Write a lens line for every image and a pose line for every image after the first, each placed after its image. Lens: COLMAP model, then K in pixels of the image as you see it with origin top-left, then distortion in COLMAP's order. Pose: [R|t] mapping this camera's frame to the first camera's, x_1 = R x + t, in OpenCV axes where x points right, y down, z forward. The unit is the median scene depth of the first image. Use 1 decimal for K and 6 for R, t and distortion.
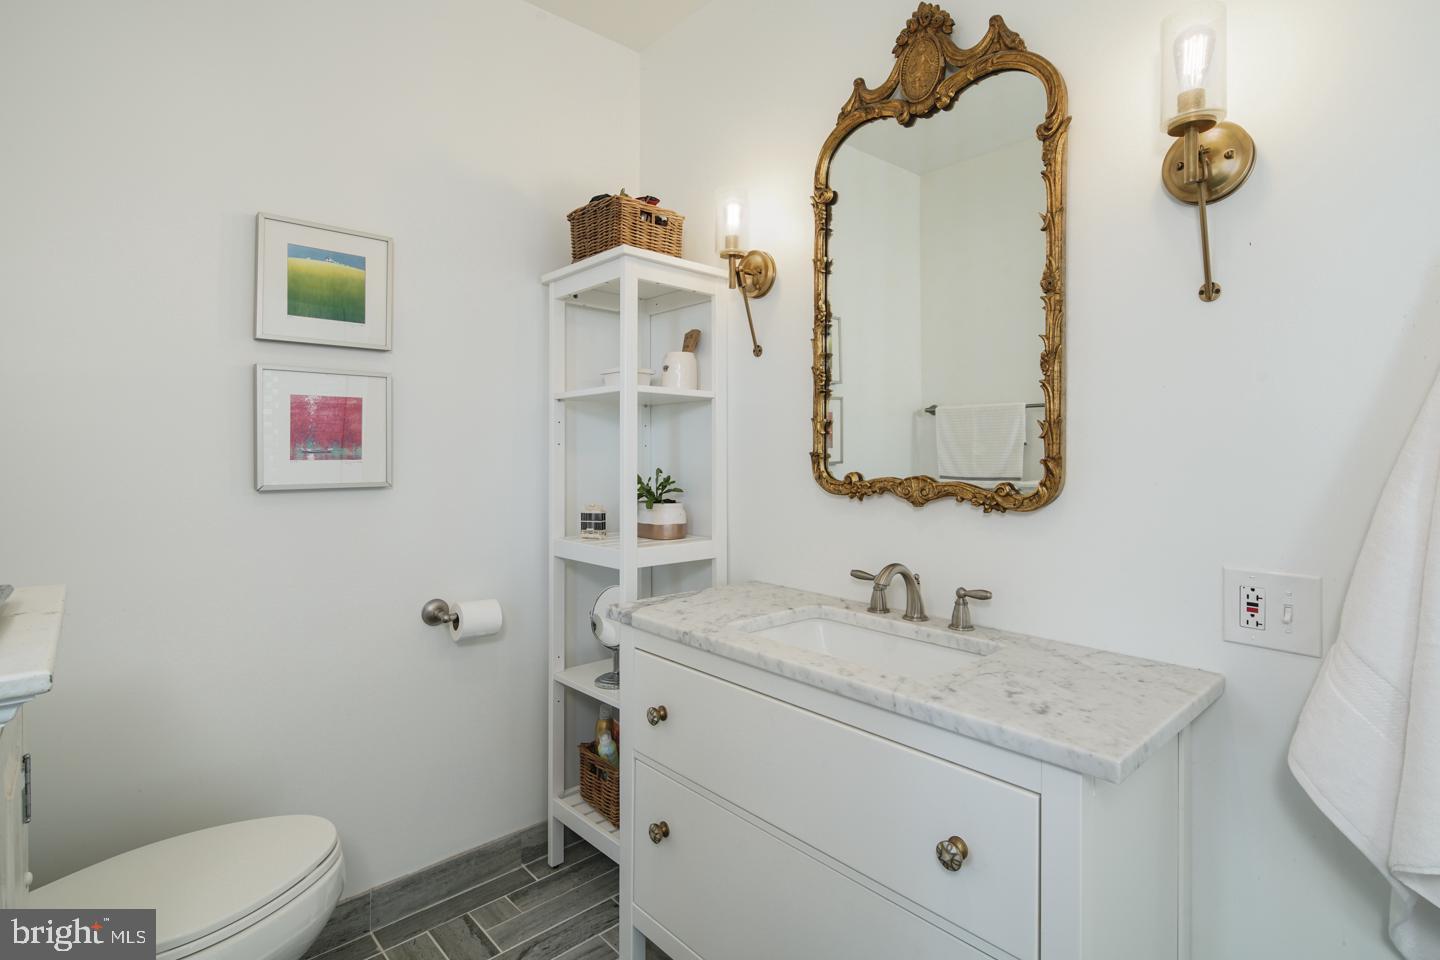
lens RADIAL K [[720.6, 0, 712.6], [0, 720.6, 436.4], [0, 0, 1]] dist [0.002714, 0.000467]
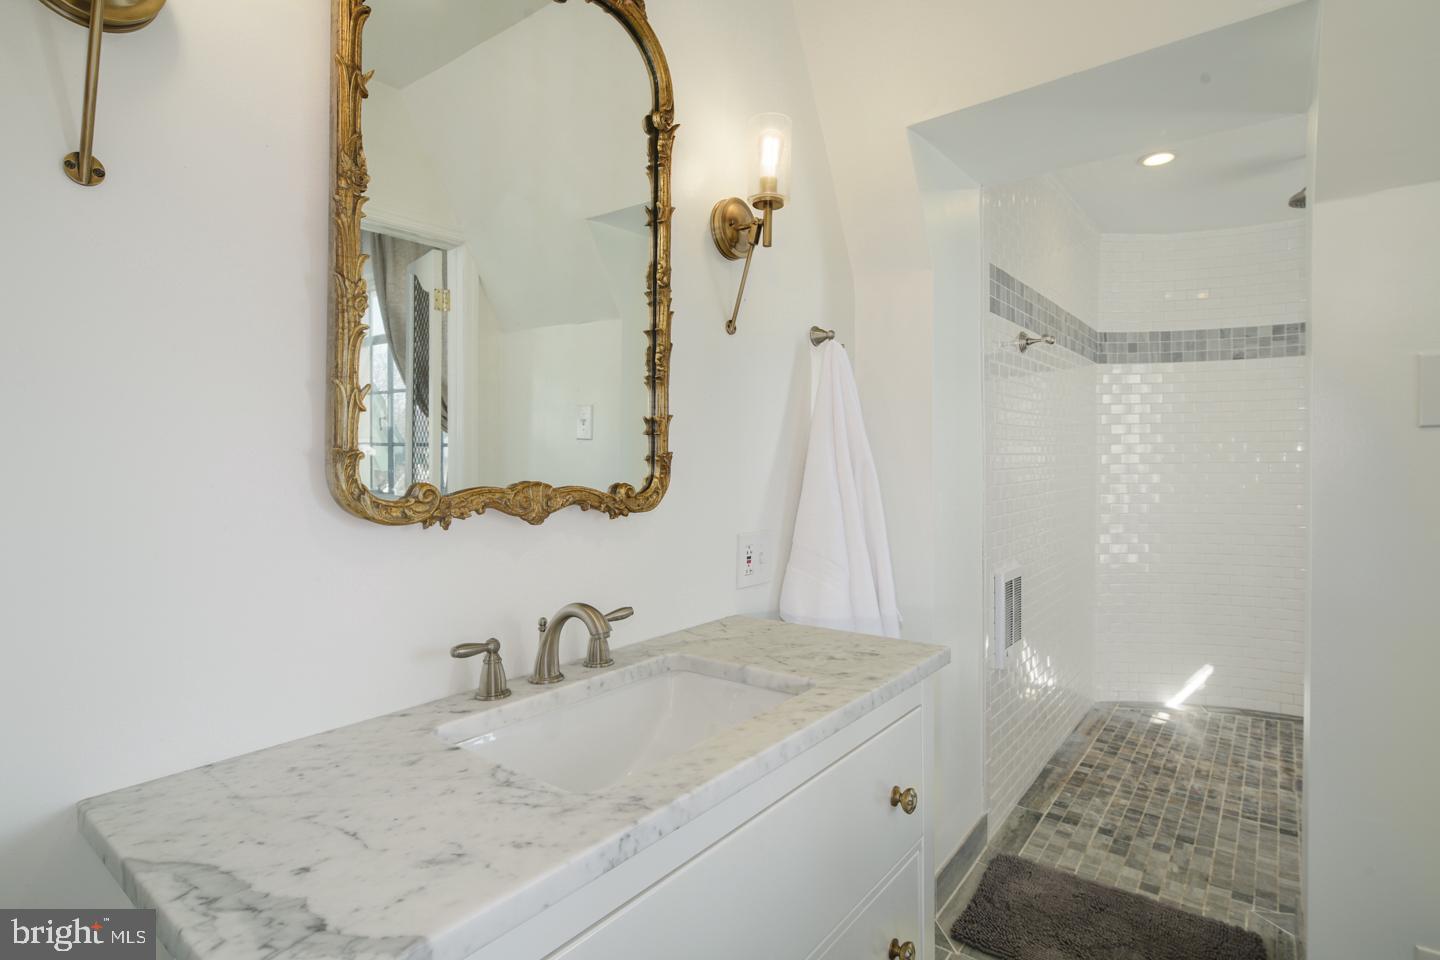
lens RADIAL K [[699.4, 0, 729.2], [0, 699.4, 473.2], [0, 0, 1]] dist [0.000956, -0.000201]
pose [[-0.194466, -0.008784, 0.980870, -0.492440], [-0.010395, 0.999922, 0.006894, 0.045118], [-0.980854, -0.008855, -0.194542, 1.071034]]
